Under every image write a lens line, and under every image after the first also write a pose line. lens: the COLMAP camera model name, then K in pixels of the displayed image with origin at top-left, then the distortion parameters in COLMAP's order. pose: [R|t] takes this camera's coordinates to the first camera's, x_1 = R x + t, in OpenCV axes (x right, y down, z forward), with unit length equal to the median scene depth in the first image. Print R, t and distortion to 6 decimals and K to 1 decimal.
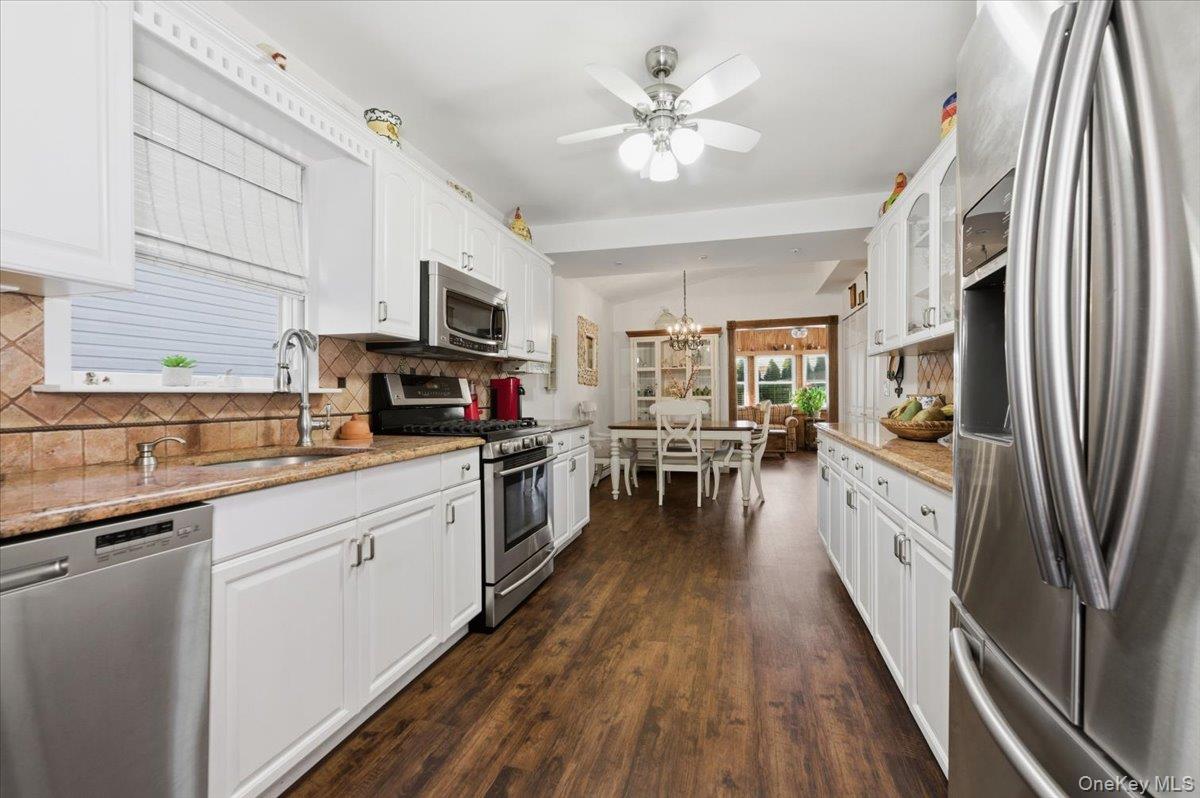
lens RADIAL K [[509.4, 0, 597.3], [0, 509.4, 398.4], [0, 0, 1]] dist [-0.001728, 0.000087]
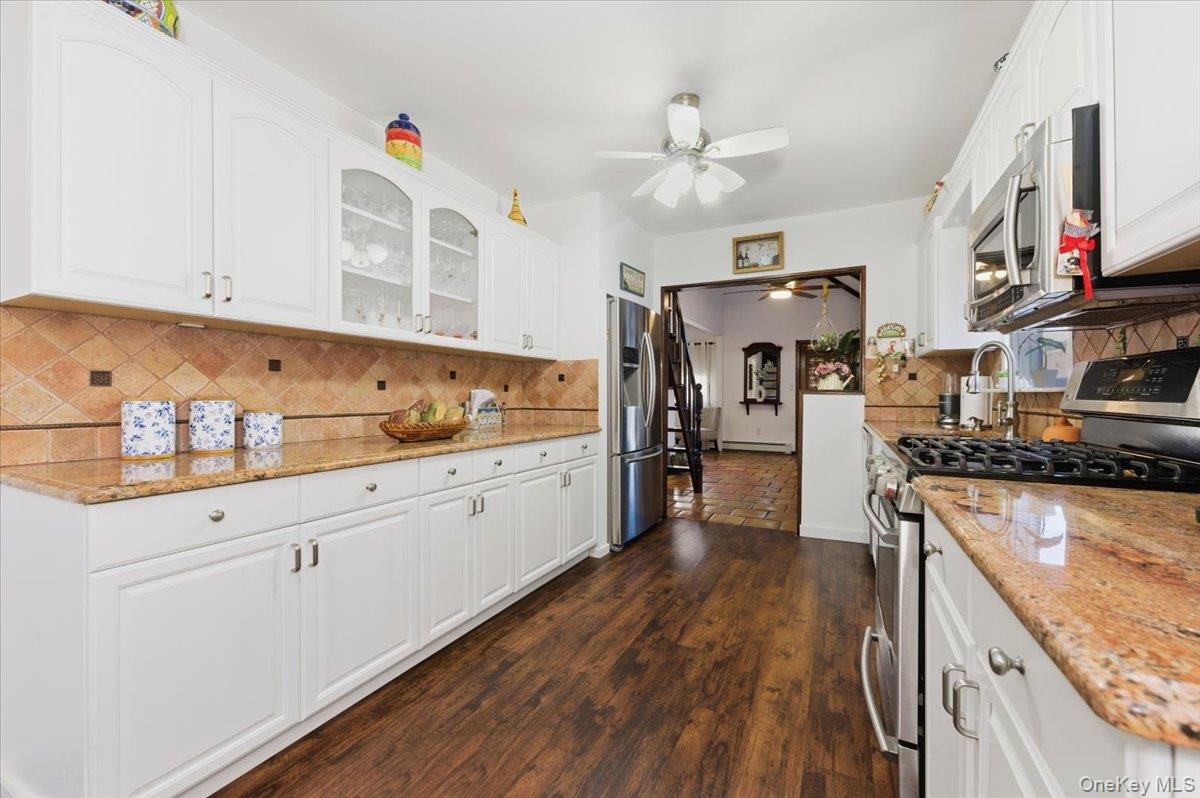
lens RADIAL K [[477.4, 0, 600.9], [0, 477.4, 397.7], [0, 0, 1]] dist [0.000999, 0.000042]
pose [[-0.982913, 0.005704, 0.183980, 0.108164], [0.007045, 0.999953, 0.006638, -0.010517], [-0.183933, 0.007821, -0.982908, 1.942255]]
